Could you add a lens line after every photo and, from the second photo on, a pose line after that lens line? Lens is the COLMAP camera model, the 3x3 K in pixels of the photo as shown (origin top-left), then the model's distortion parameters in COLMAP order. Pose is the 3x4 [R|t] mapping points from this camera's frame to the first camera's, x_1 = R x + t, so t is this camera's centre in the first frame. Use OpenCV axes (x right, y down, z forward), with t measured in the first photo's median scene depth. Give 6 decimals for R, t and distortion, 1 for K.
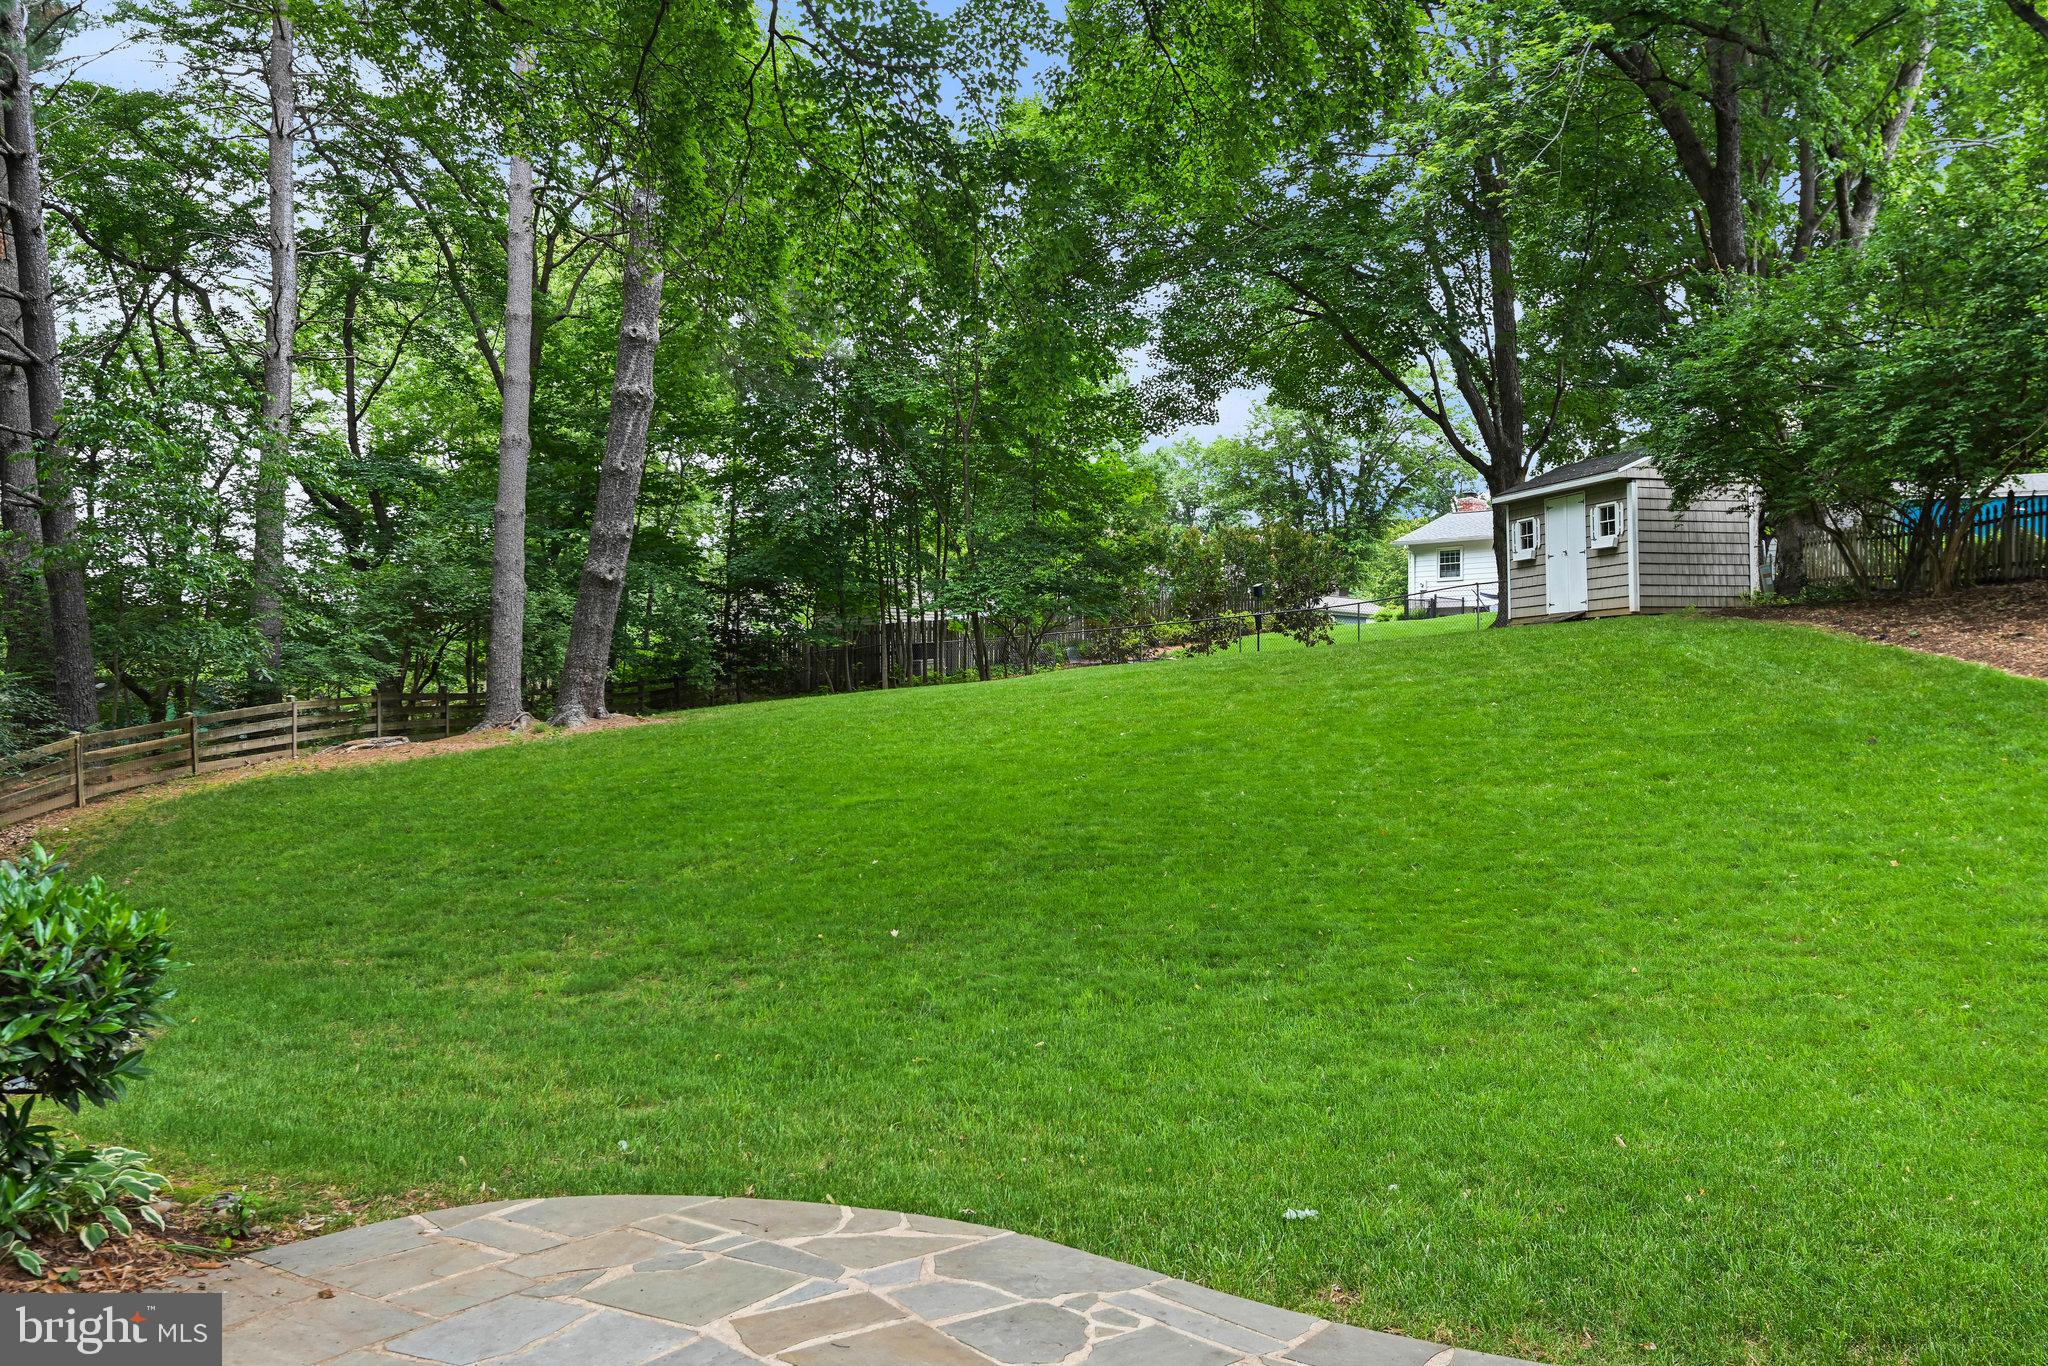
lens RADIAL K [[1575.3, 0, 1024.0], [0, 1575.3, 683.0], [0, 0, 1]] dist [-0.006267, -0.000911]
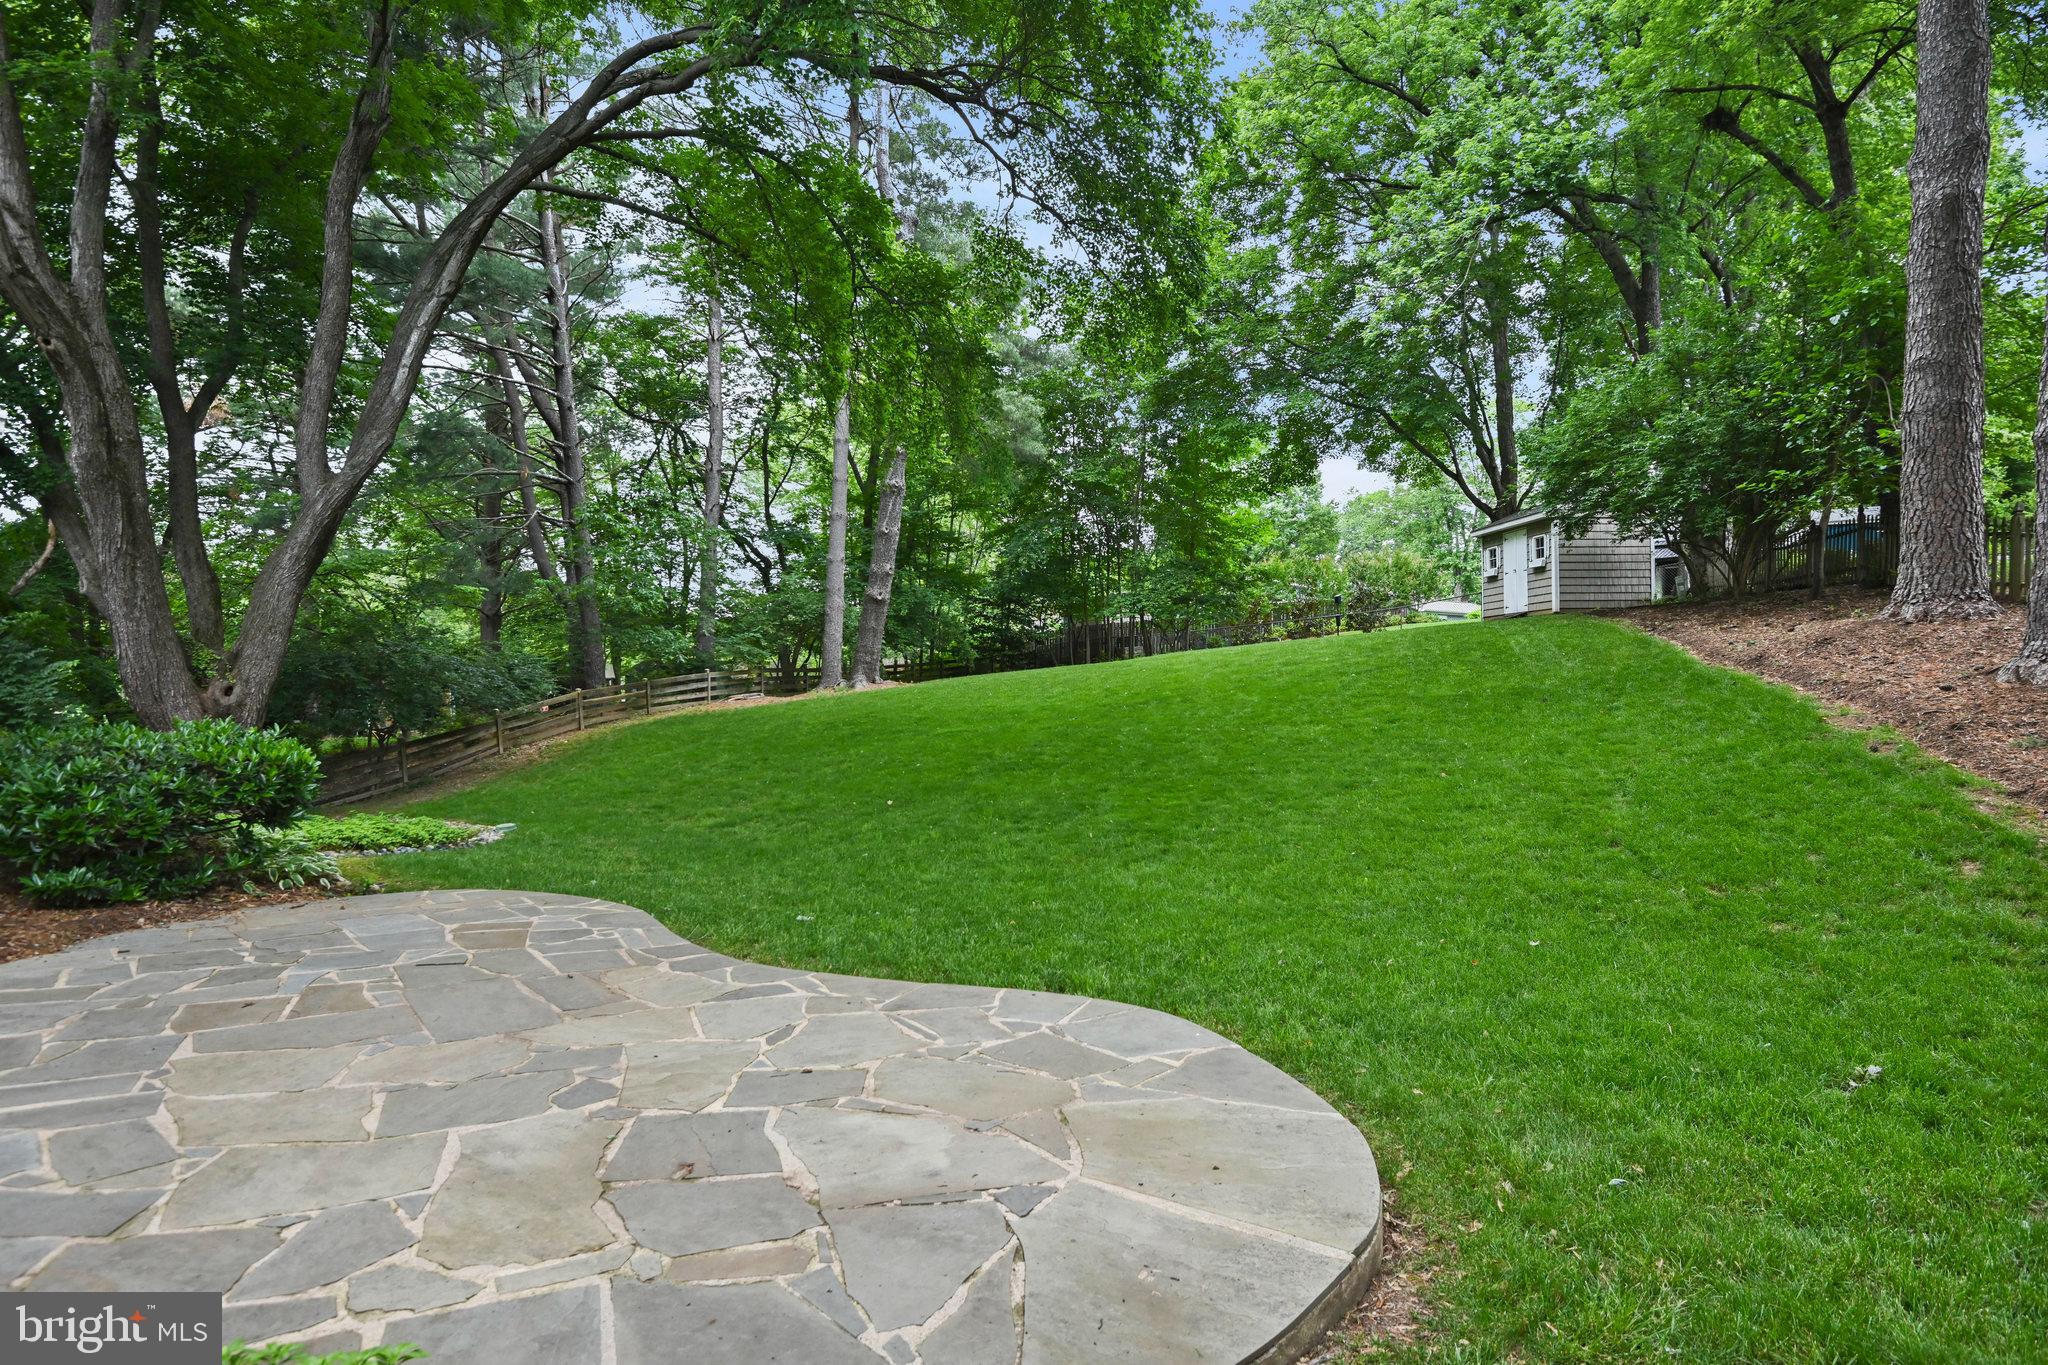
lens RADIAL K [[1071.3, 0, 1024.0], [0, 1071.3, 682.5], [0, 0, 1]] dist [-0.003272, -0.000612]
pose [[0.969528, 0.005068, -0.244930, 0.155092], [-0.000796, 0.999846, 0.017540, 0.001806], [0.244981, -0.016811, 0.969382, -0.052082]]
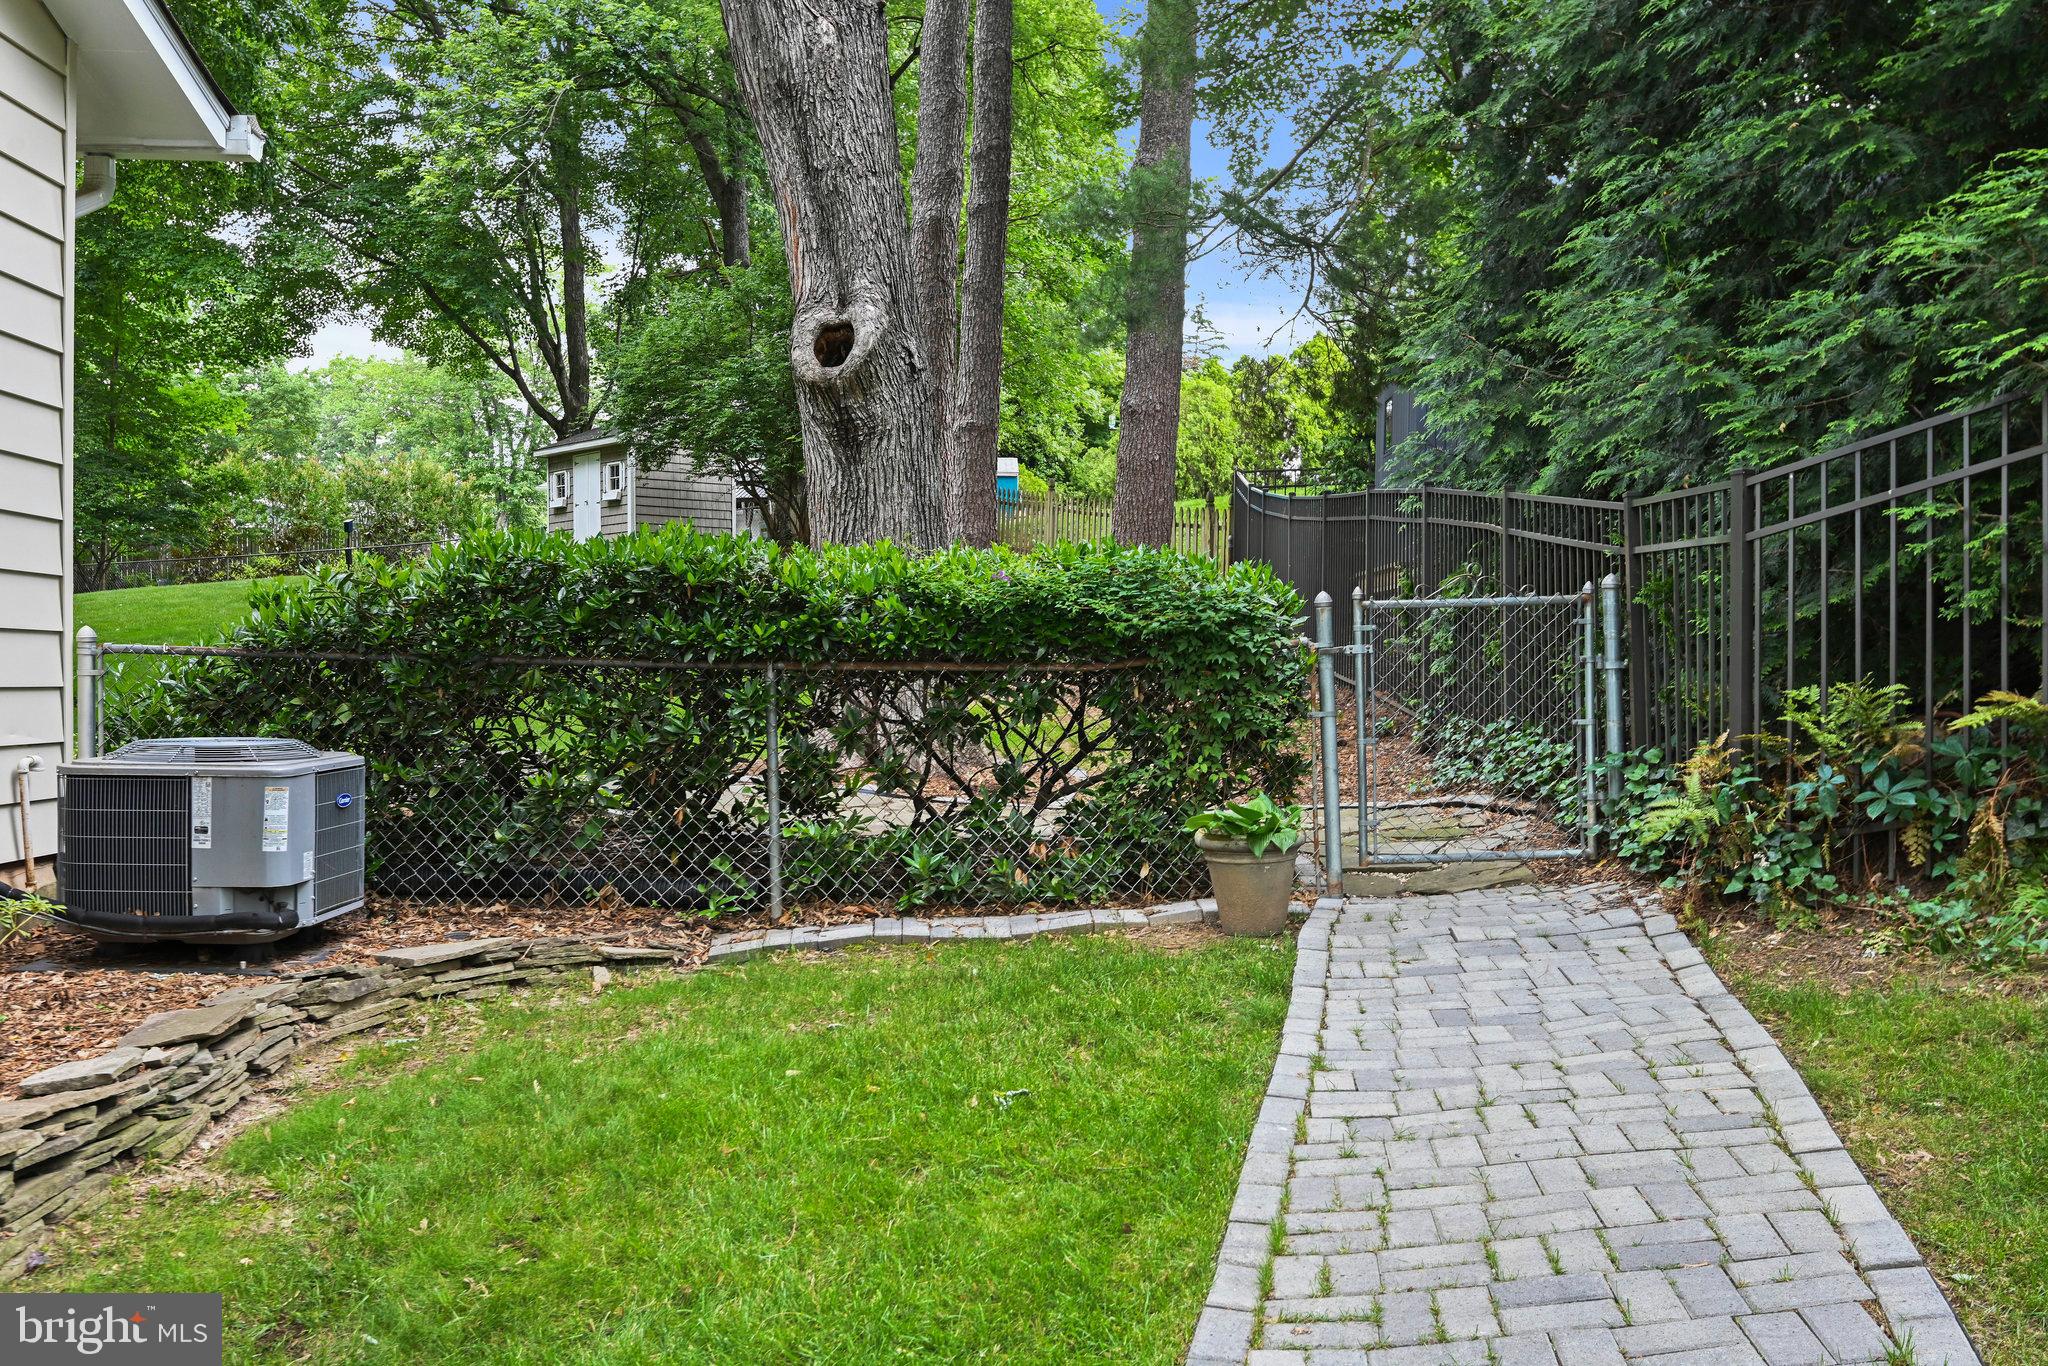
lens RADIAL K [[1862.4, 0, 1089.9], [0, 1862.4, 681.8], [0, 0, 1]] dist [-0.001750, -0.005025]
pose [[0.899850, 0.008205, 0.436121, 0.078882], [-0.014781, 0.999822, 0.011687, 0.030228], [-0.435948, -0.016963, 0.899812, -0.430216]]
